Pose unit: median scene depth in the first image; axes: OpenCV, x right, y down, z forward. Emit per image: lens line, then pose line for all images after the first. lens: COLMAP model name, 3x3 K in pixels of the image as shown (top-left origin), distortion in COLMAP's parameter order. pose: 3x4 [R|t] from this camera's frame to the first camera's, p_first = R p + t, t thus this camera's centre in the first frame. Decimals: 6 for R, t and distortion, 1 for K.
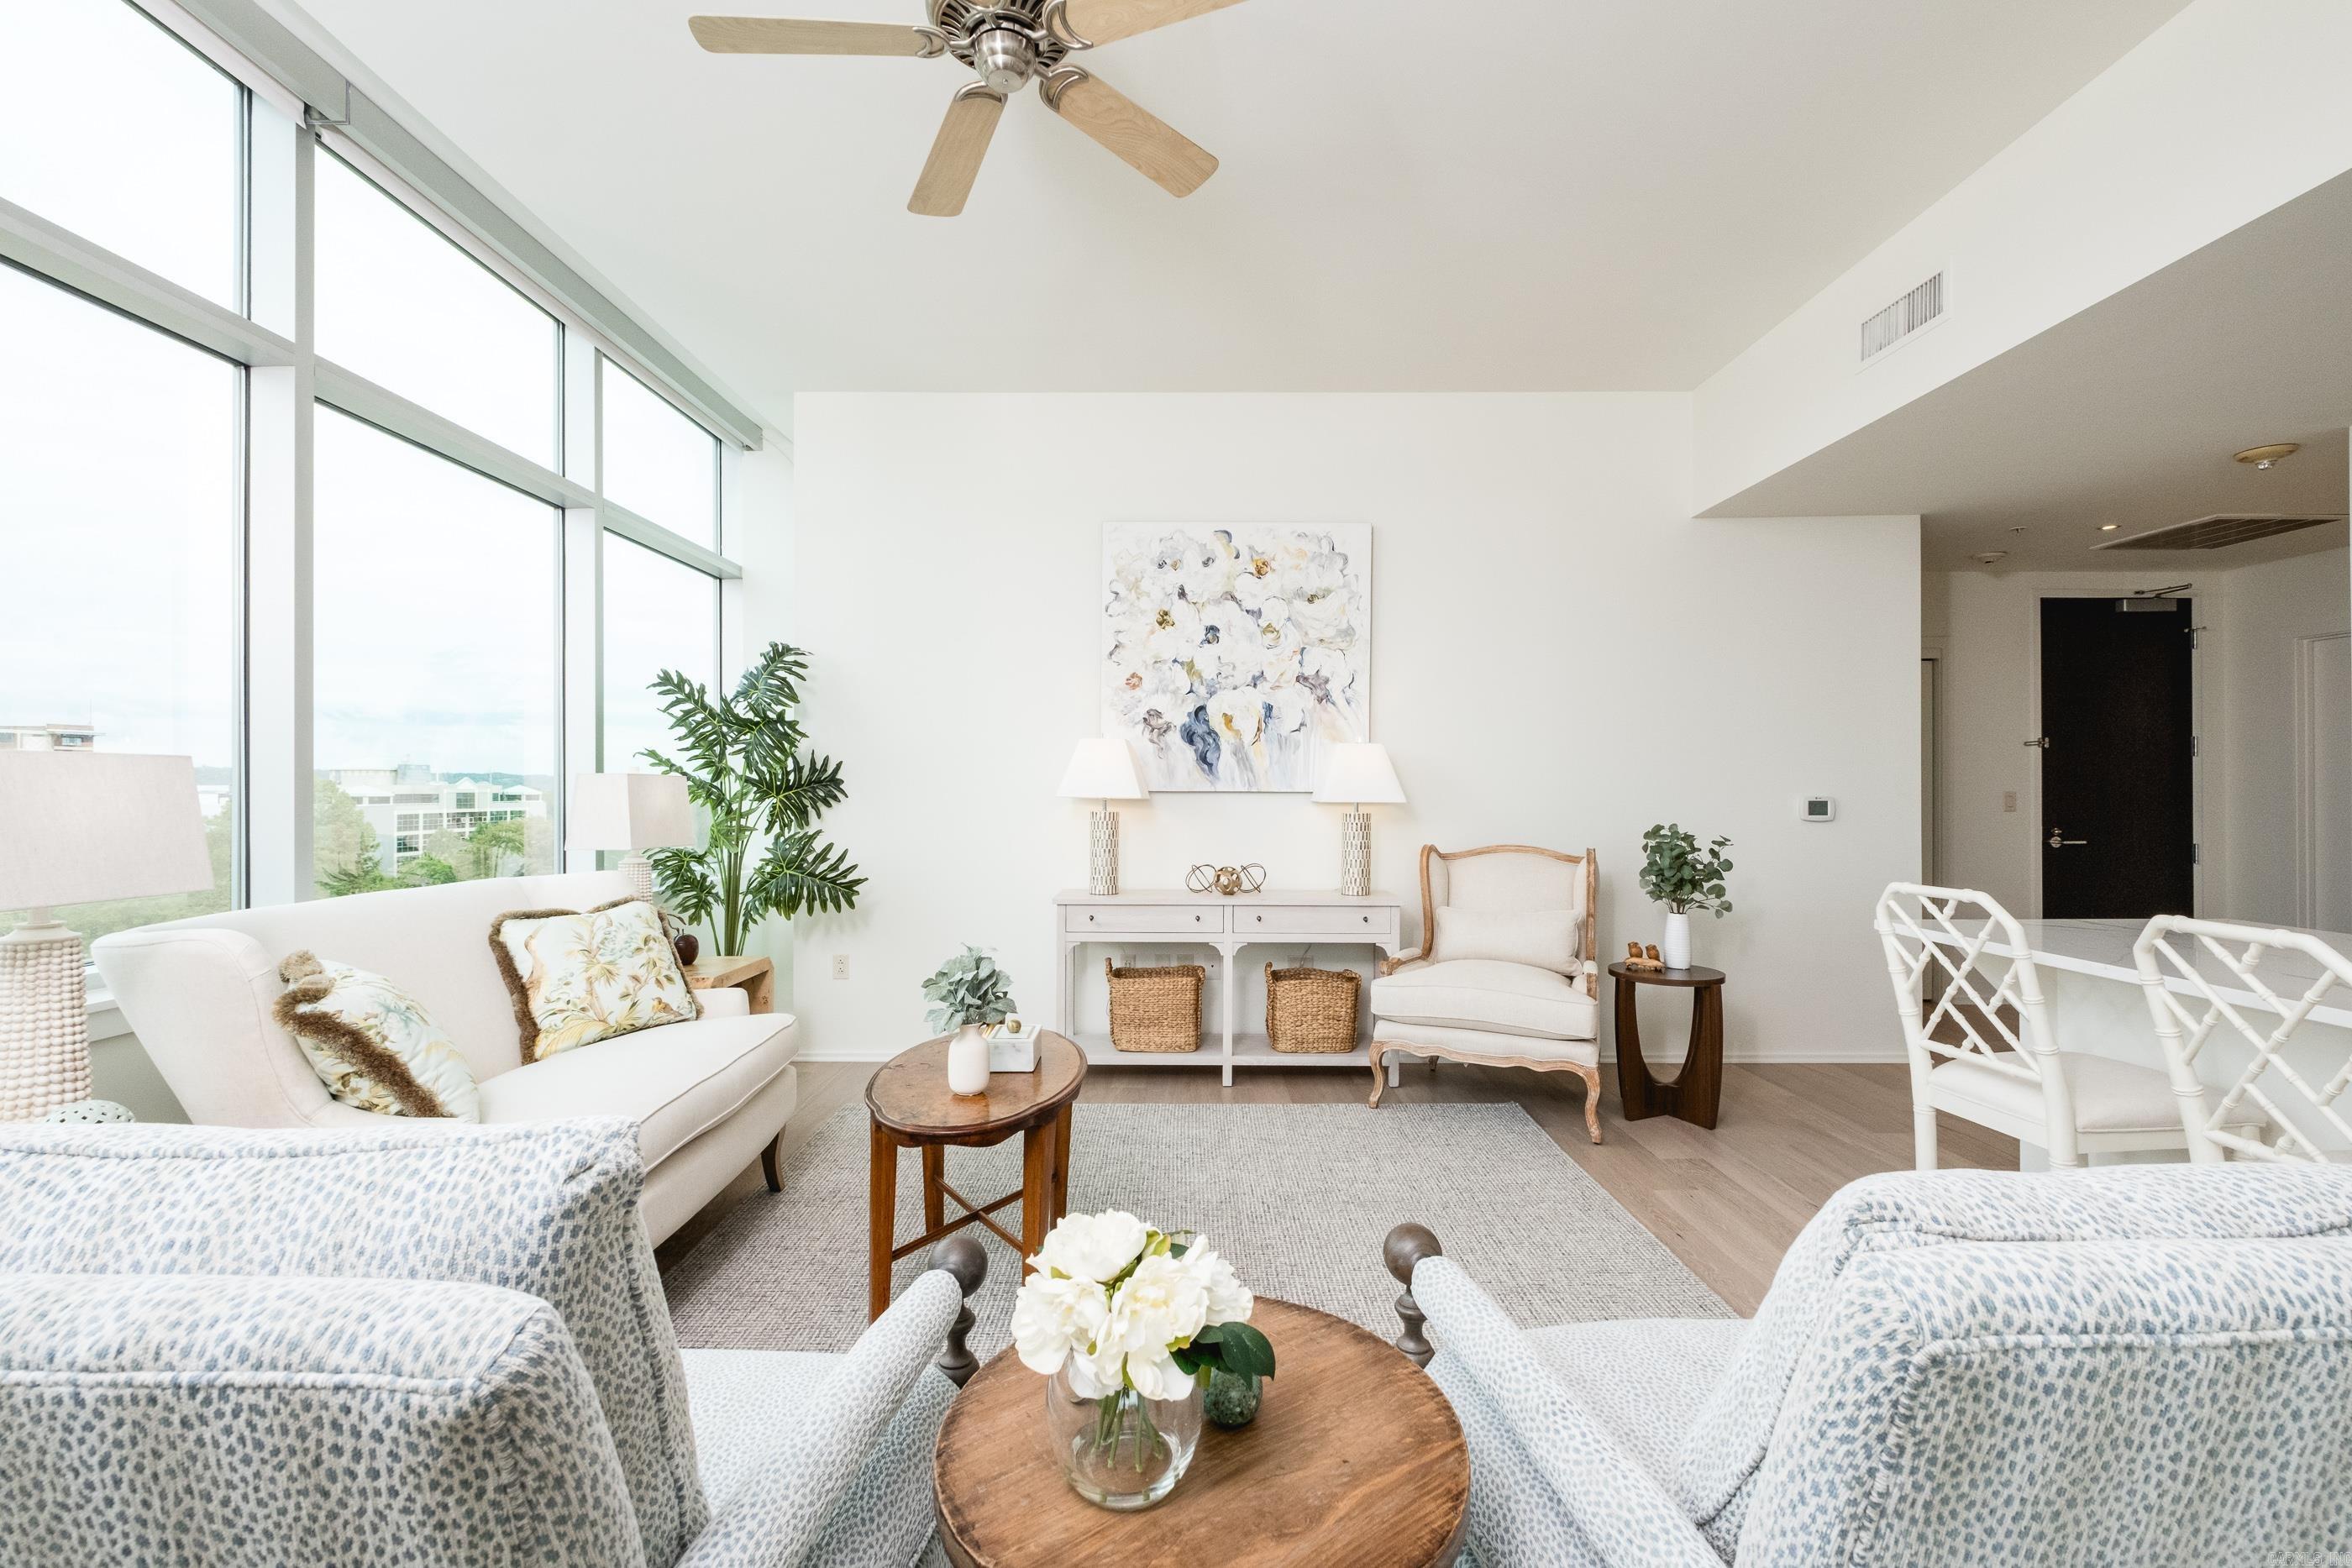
lens RADIAL K [[1020.9, 0, 1187.8], [0, 1020.9, 779.5], [0, 0, 1]] dist [0.006623, -0.005408]
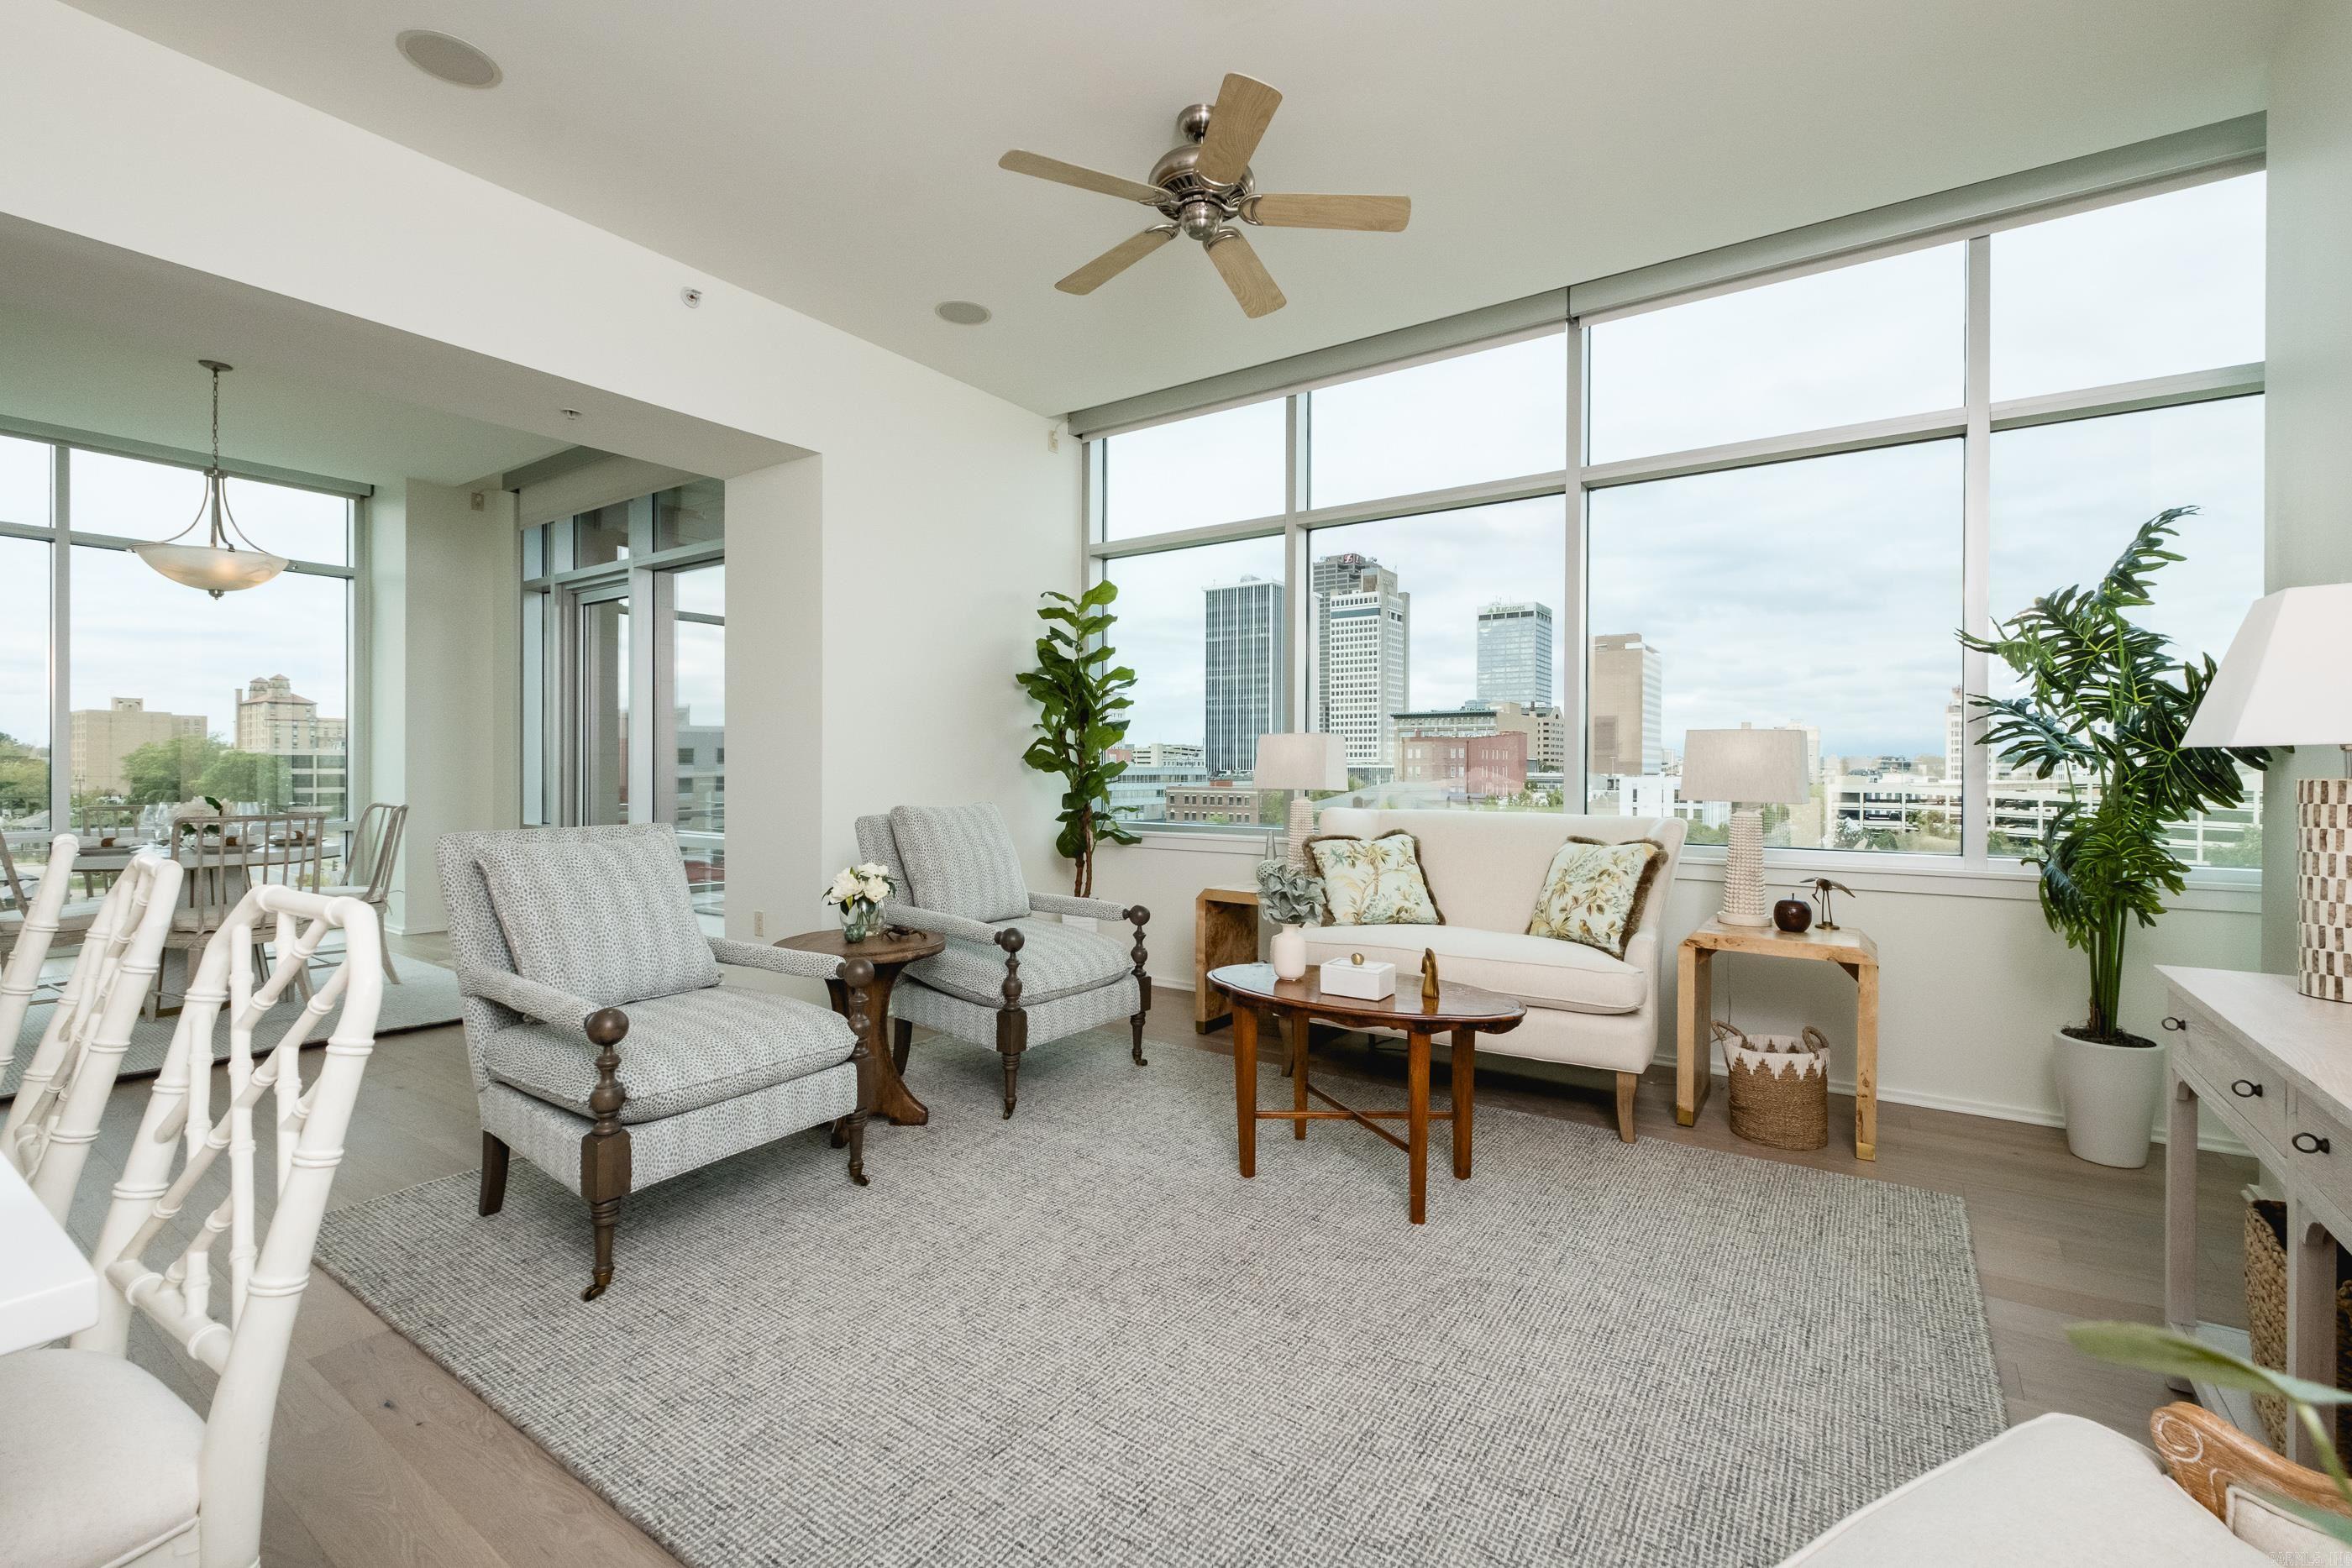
lens RADIAL K [[1020.9, 0, 1196.8], [0, 1020.9, 774.0], [0, 0, 1]] dist [0.006623, -0.005408]
pose [[-0.559360, 0.003415, -0.828918, 0.454834], [0.001137, 0.999994, 0.003353, 0.025878], [0.828924, 0.000933, -0.559360, 0.827513]]
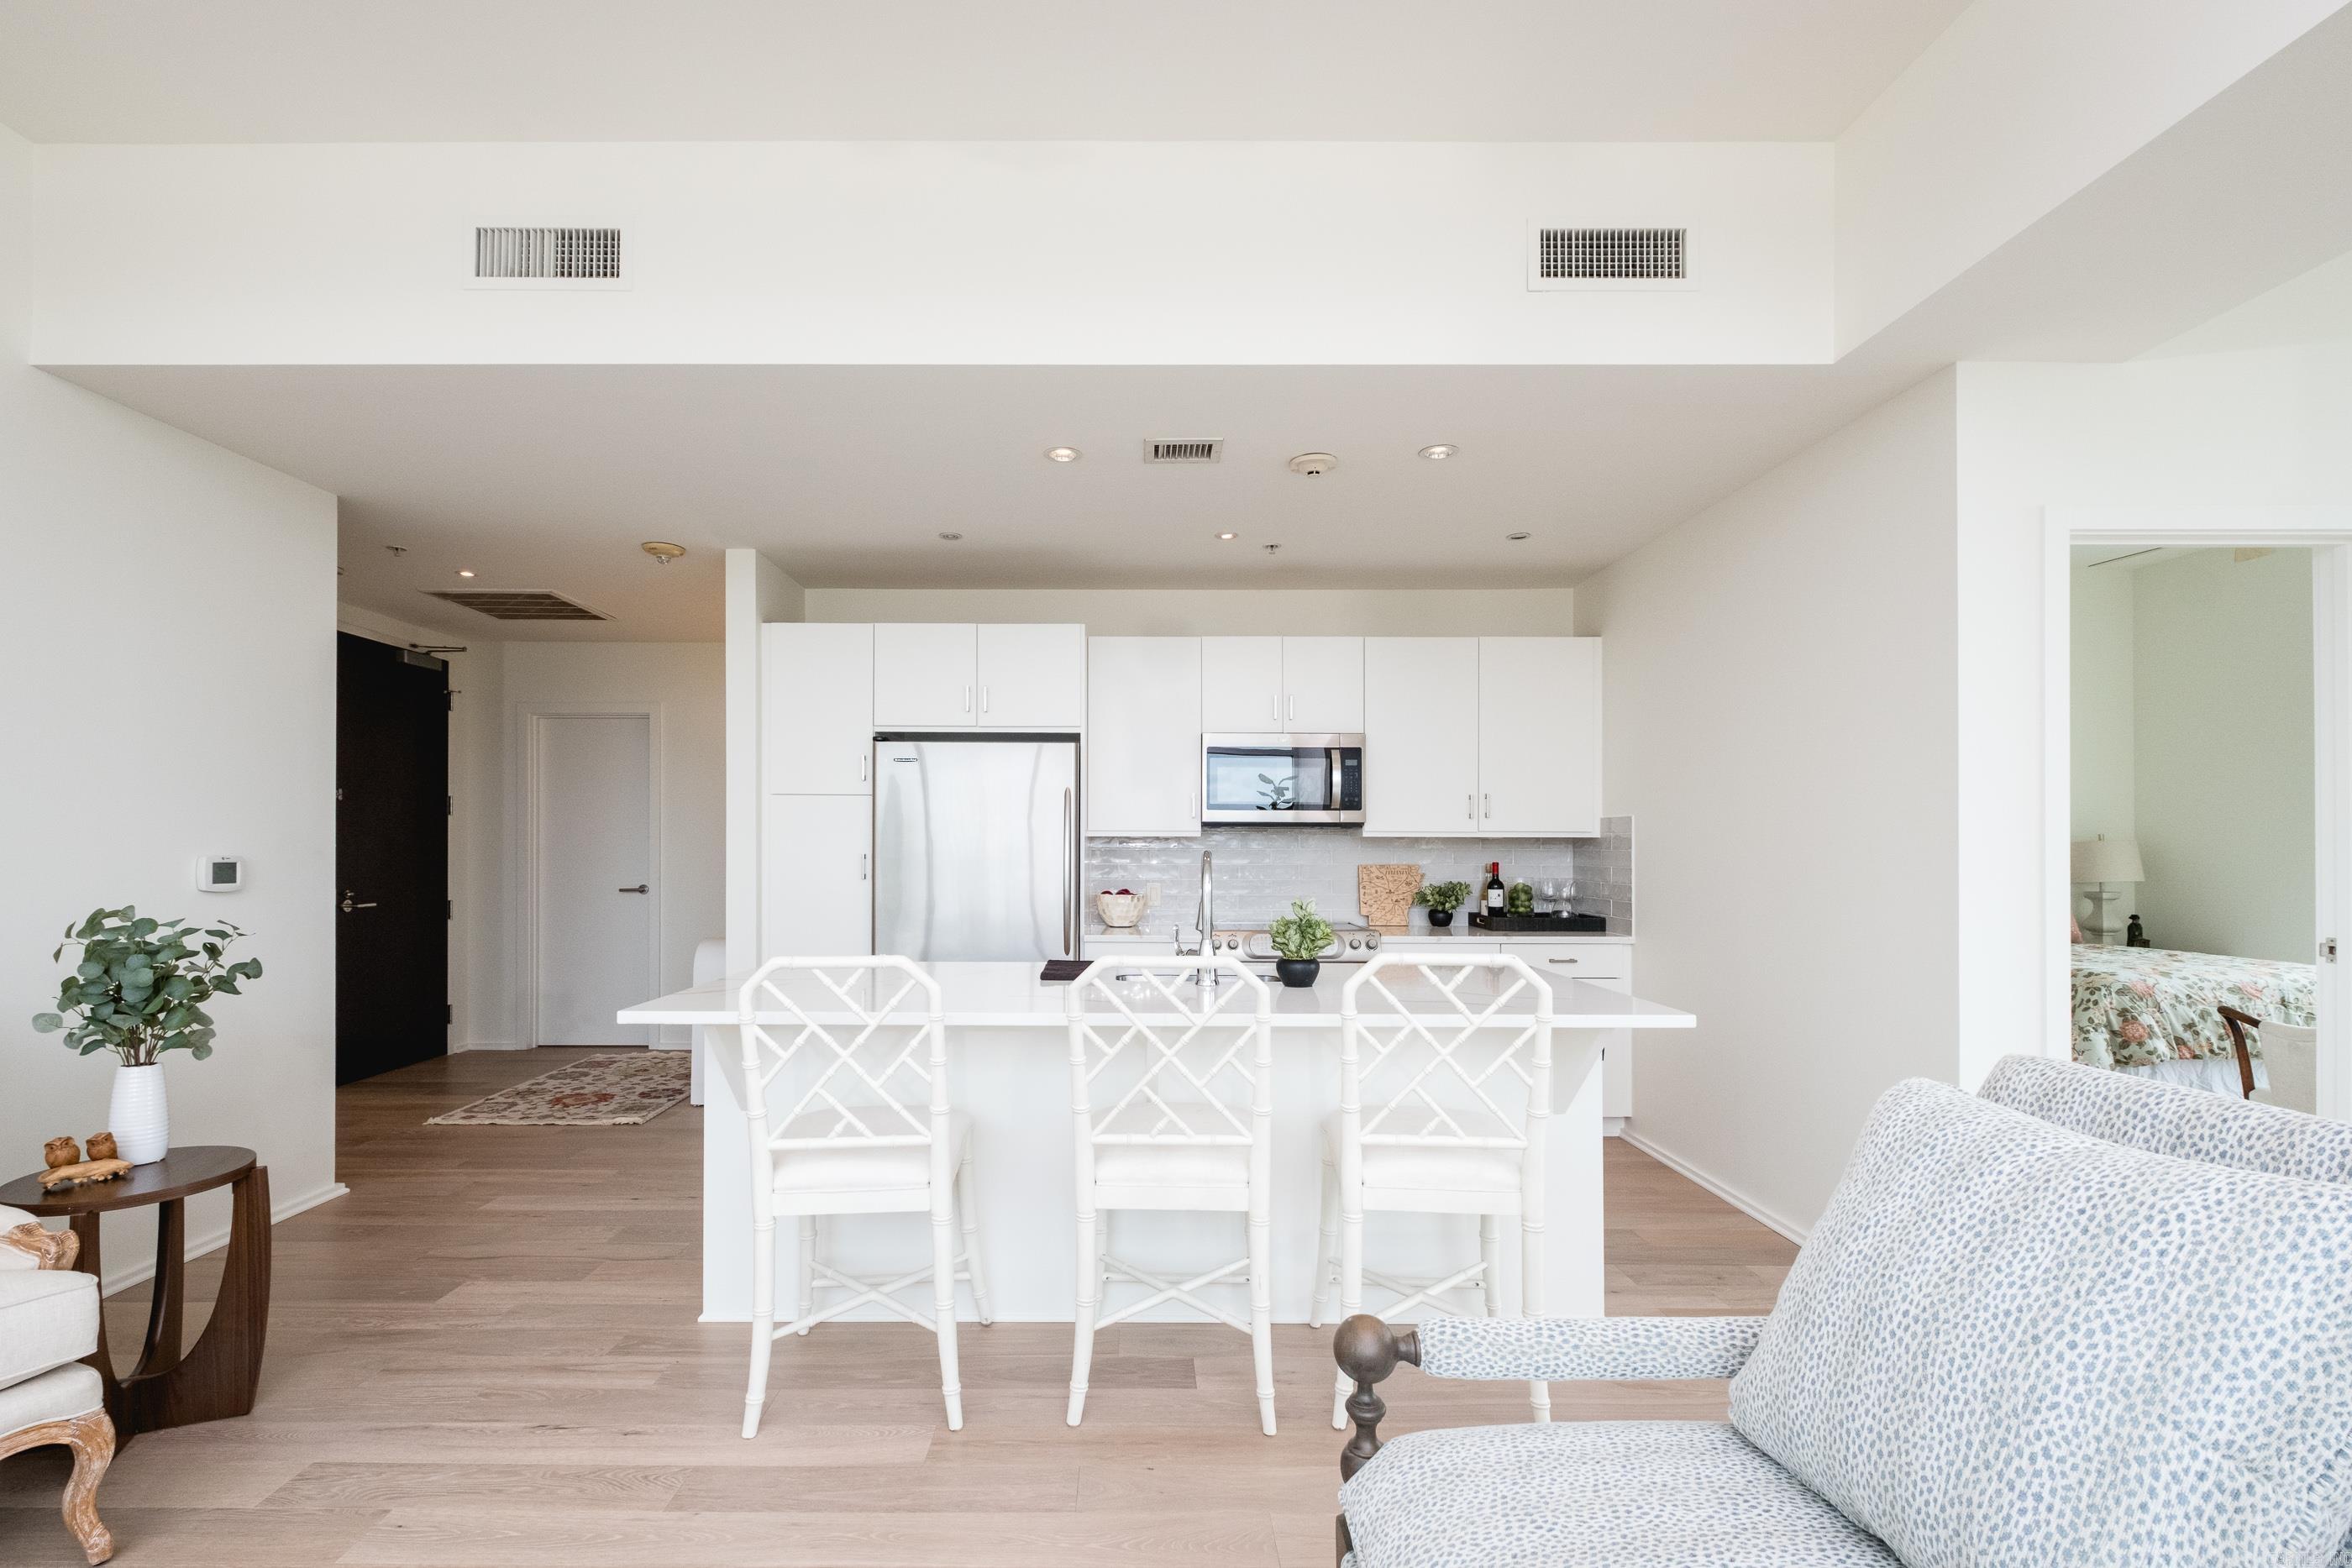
lens RADIAL K [[1020.9, 0, 1115.4], [0, 1020.9, 840.9], [0, 0, 1]] dist [0.006623, -0.005408]
pose [[0.005110, 0.006291, 0.999967, -0.068561], [-0.010776, 0.999922, -0.006236, 0.004870], [-0.999929, -0.010744, 0.005177, 0.400808]]
